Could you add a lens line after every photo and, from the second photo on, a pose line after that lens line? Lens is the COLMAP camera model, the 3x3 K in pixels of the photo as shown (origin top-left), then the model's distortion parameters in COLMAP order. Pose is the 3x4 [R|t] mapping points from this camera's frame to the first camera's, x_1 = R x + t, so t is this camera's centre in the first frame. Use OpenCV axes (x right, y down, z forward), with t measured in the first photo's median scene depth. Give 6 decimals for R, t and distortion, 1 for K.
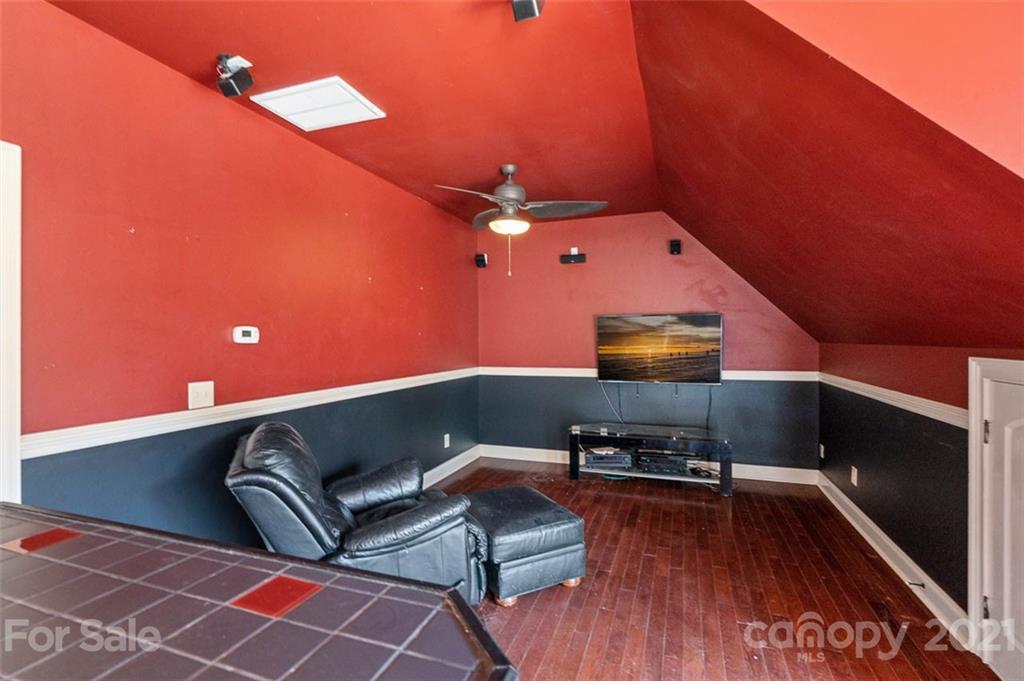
lens RADIAL K [[470.6, 0, 508.7], [0, 470.6, 339.4], [0, 0, 1]] dist [-0.003321, -0.000164]
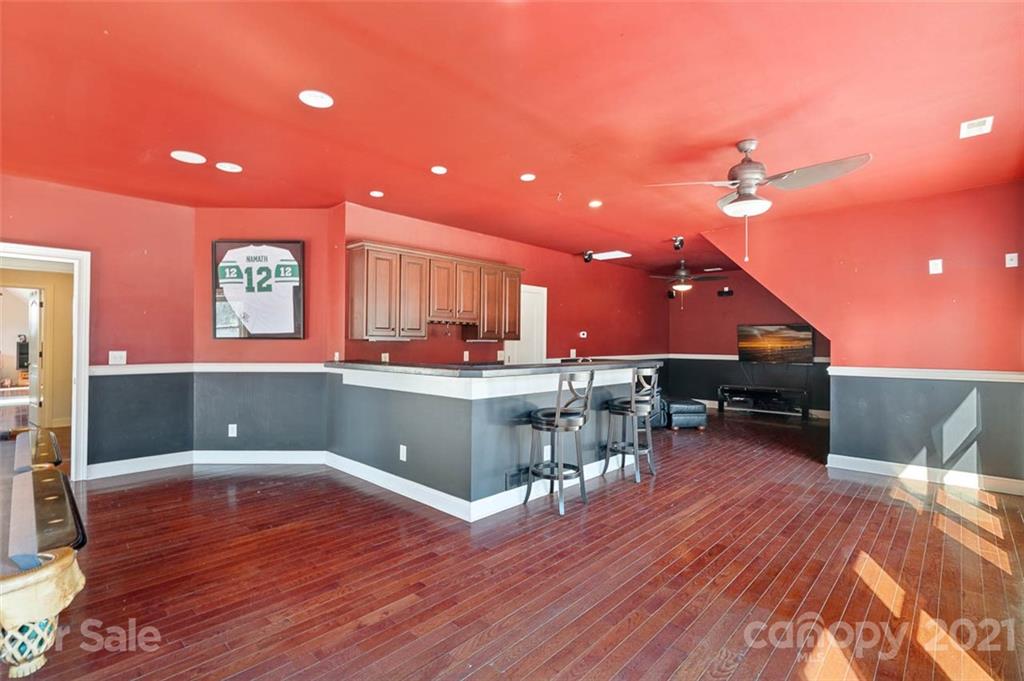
lens RADIAL K [[475.2, 0, 512.3], [0, 475.2, 335.5], [0, 0, 1]] dist [-0.008682, -0.000287]
pose [[0.918086, 0.005820, -0.396339, 0.156710], [-0.011562, 0.999860, -0.012101, 0.026878], [0.396213, 0.015692, 0.918025, -1.397033]]
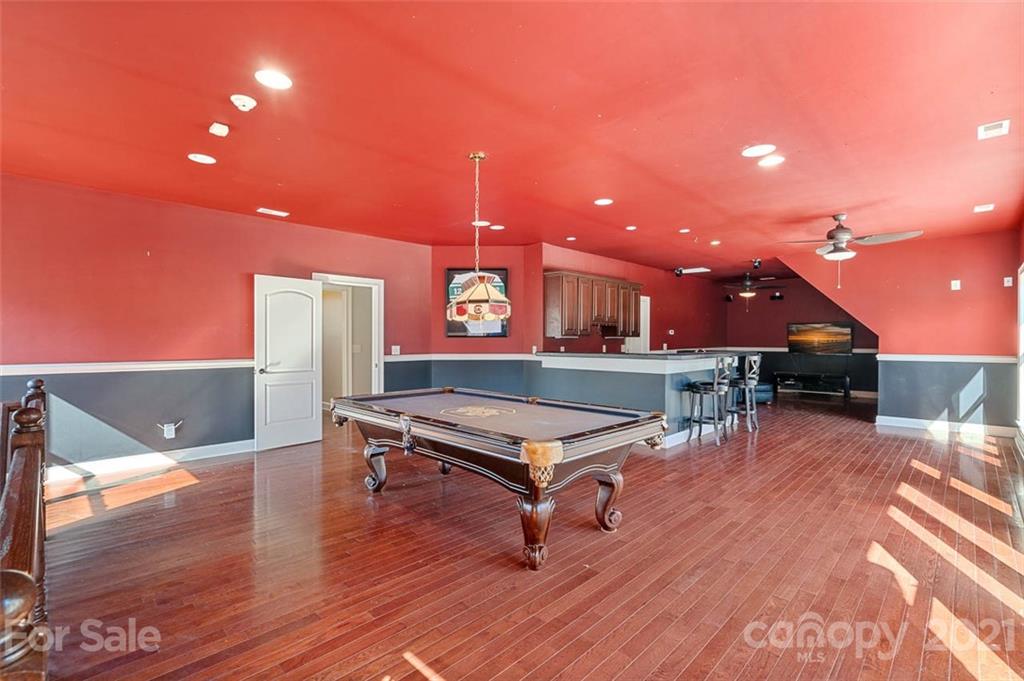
lens RADIAL K [[470.6, 0, 508.7], [0, 470.6, 339.4], [0, 0, 1]] dist [-0.003321, -0.000164]
pose [[0.910602, 0.007592, -0.413214, -0.136478], [-0.006247, 0.999970, 0.004607, 0.028545], [0.413236, -0.001614, 0.910622, -2.186493]]
